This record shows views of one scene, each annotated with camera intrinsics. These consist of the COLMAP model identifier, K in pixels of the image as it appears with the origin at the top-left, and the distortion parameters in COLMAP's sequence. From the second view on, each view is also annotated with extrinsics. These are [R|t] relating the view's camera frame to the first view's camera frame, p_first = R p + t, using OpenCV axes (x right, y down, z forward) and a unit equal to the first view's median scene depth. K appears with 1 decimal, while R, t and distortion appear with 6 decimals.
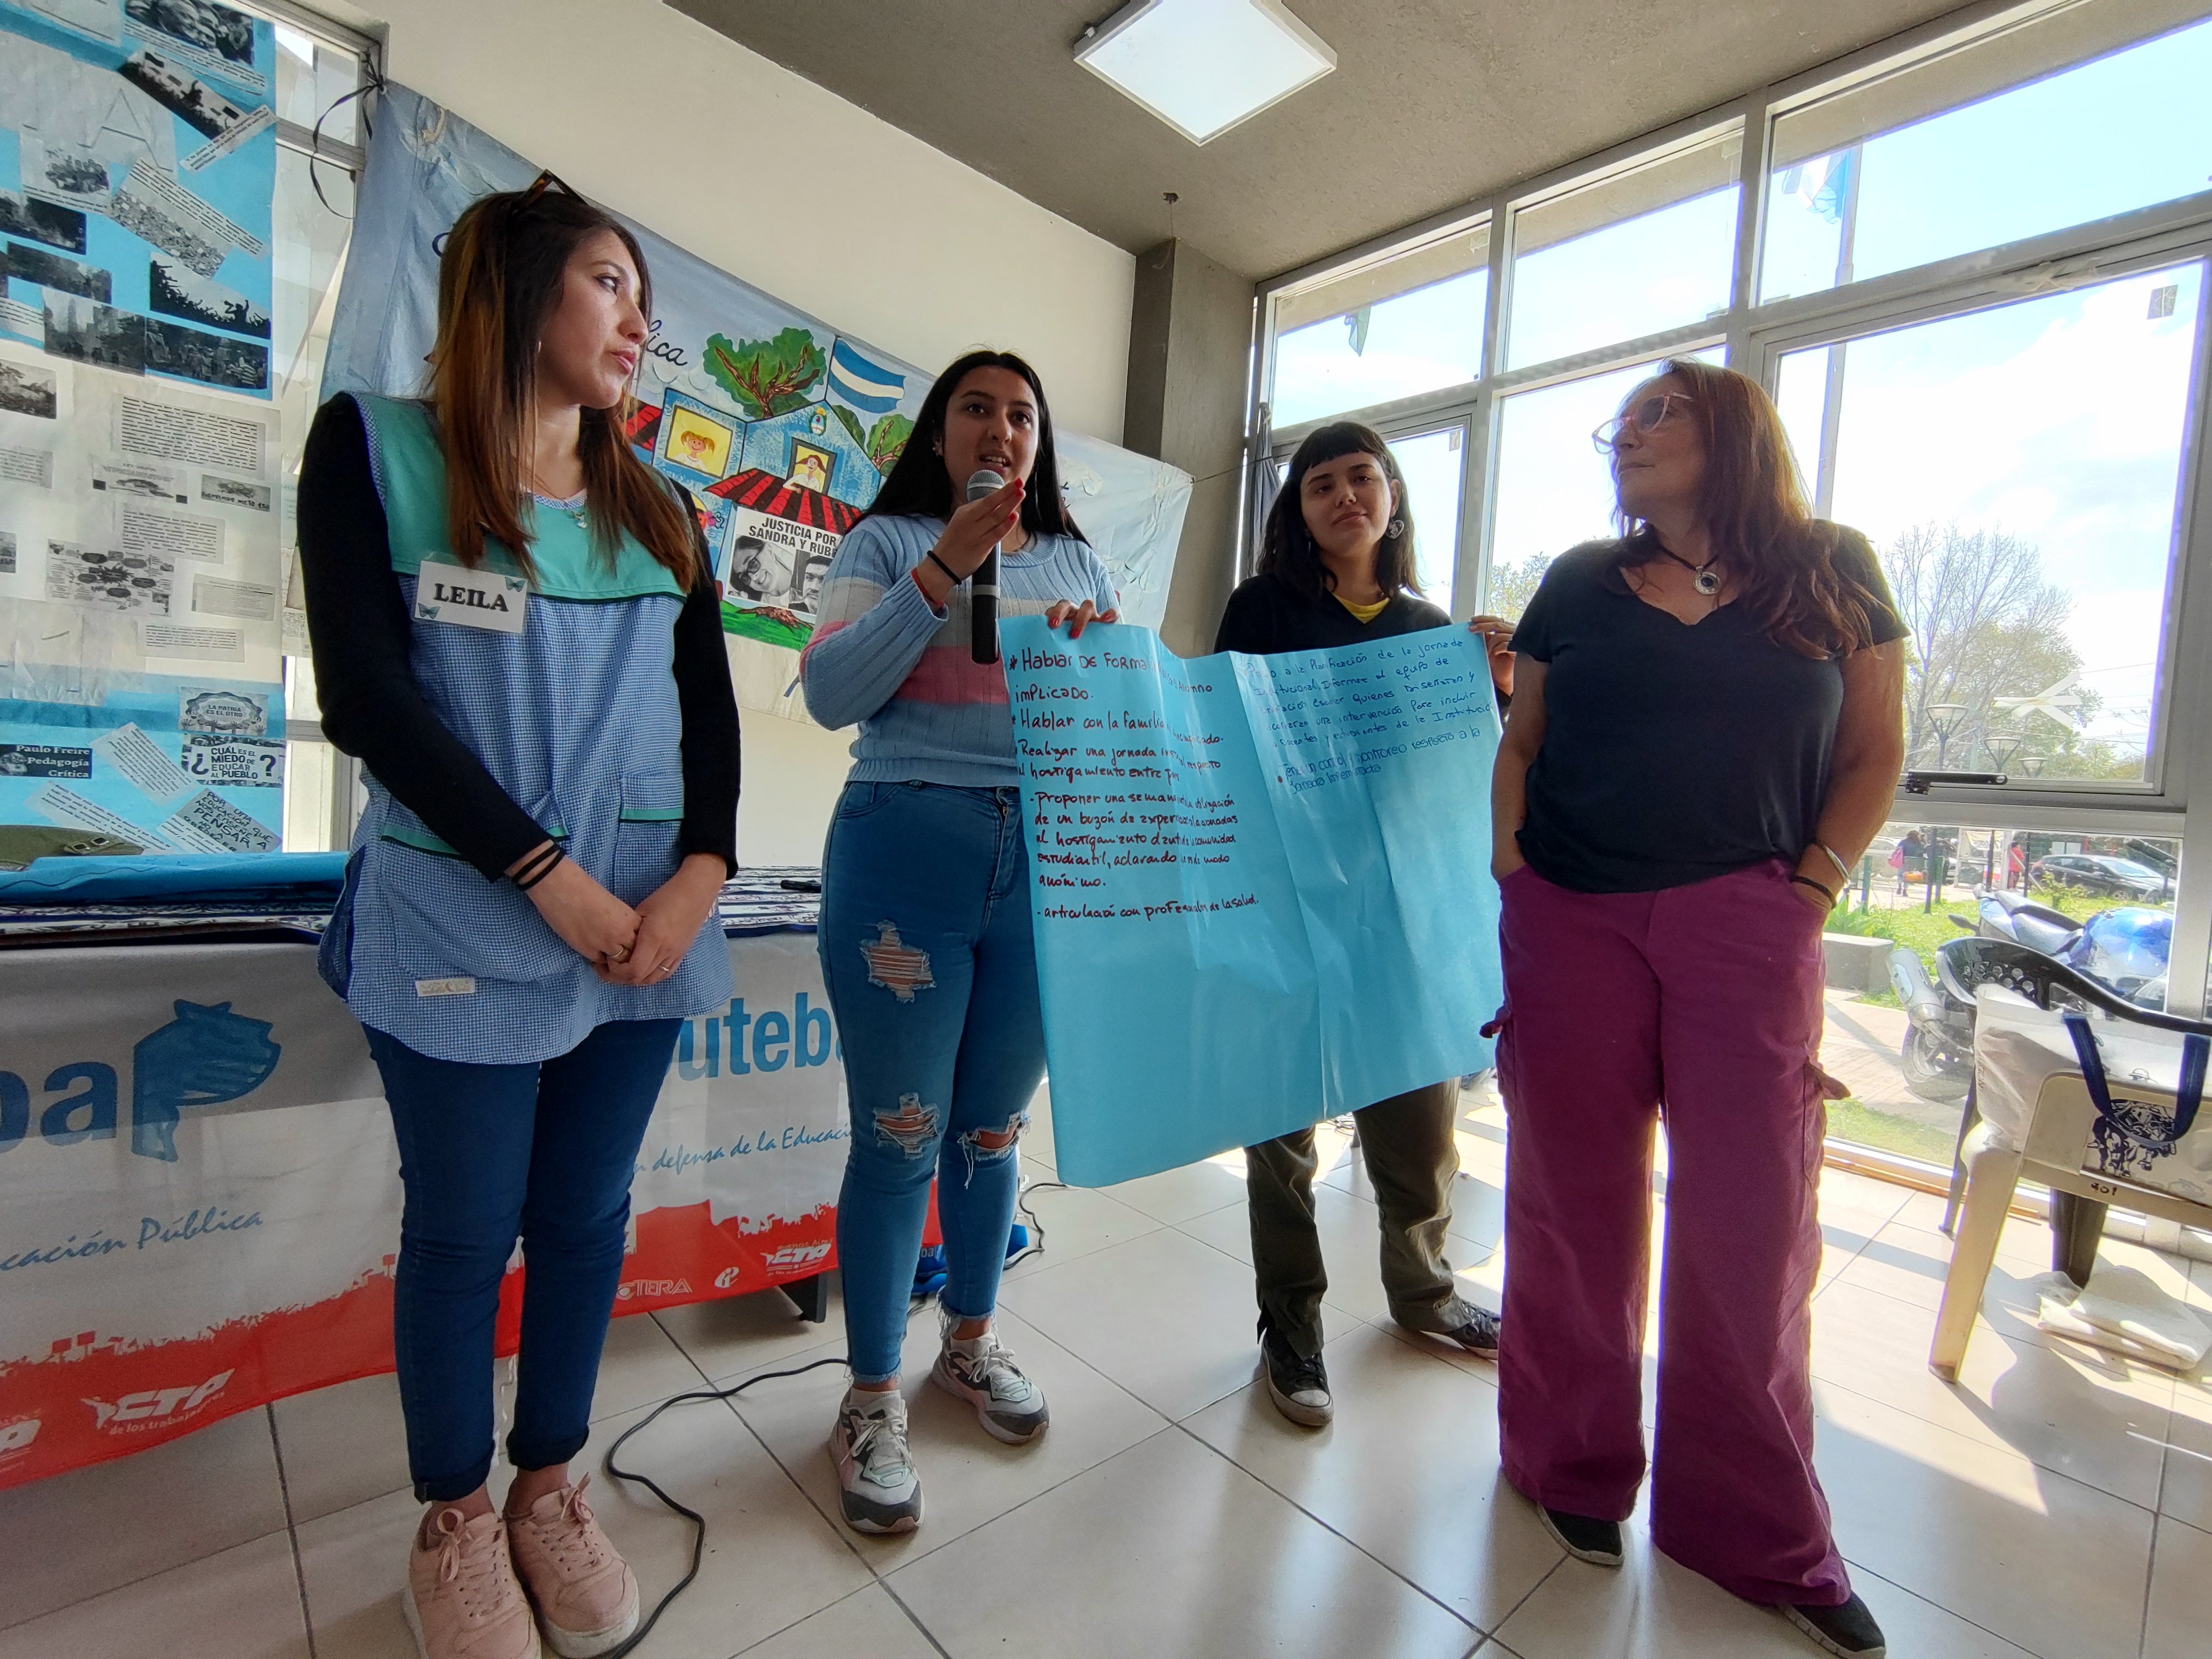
lens RADIAL K [[1042.2, 0, 1125.3], [0, 1042.2, 842.0], [0, 0, 1]] dist [-0.008445, 0.006187]
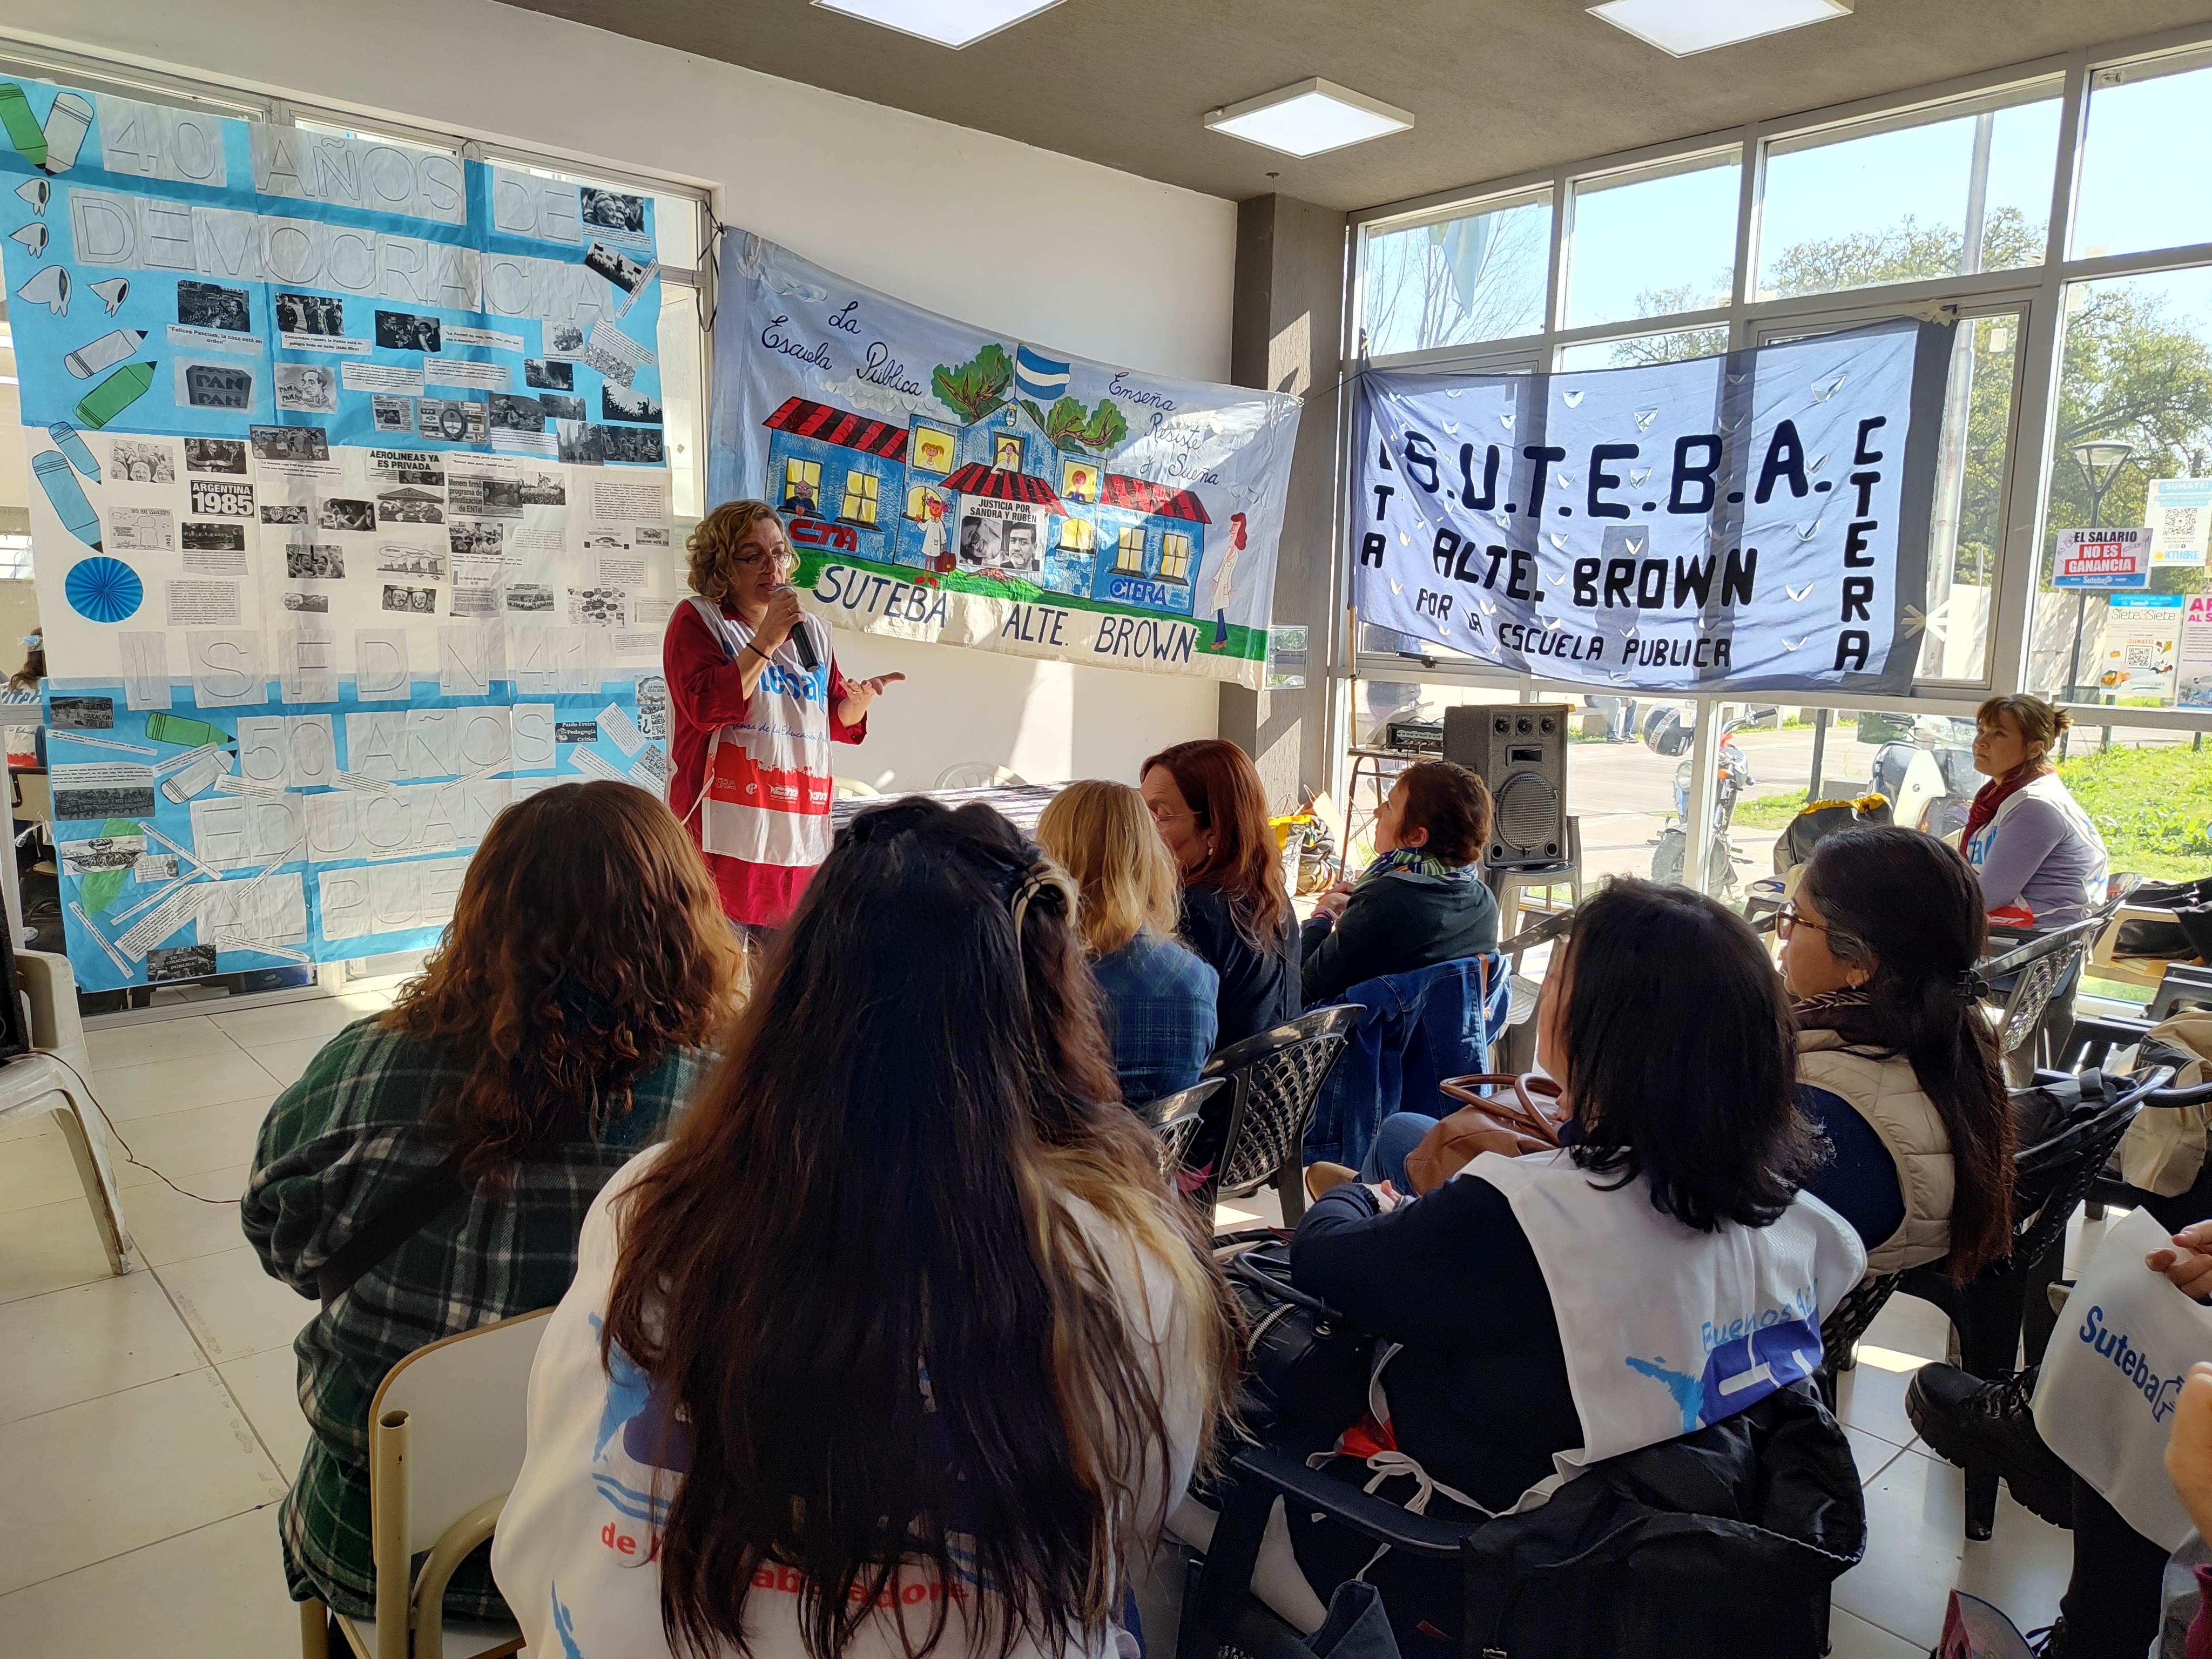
lens RADIAL K [[1513.1, 0, 1114.5], [0, 1513.1, 843.0], [0, 0, 1]] dist [0.041438, -0.027861]
pose [[0.997031, -0.063132, -0.044094, -0.155483], [0.066737, 0.994080, 0.085743, -0.051579], [0.038420, -0.088431, 0.995341, -1.096594]]
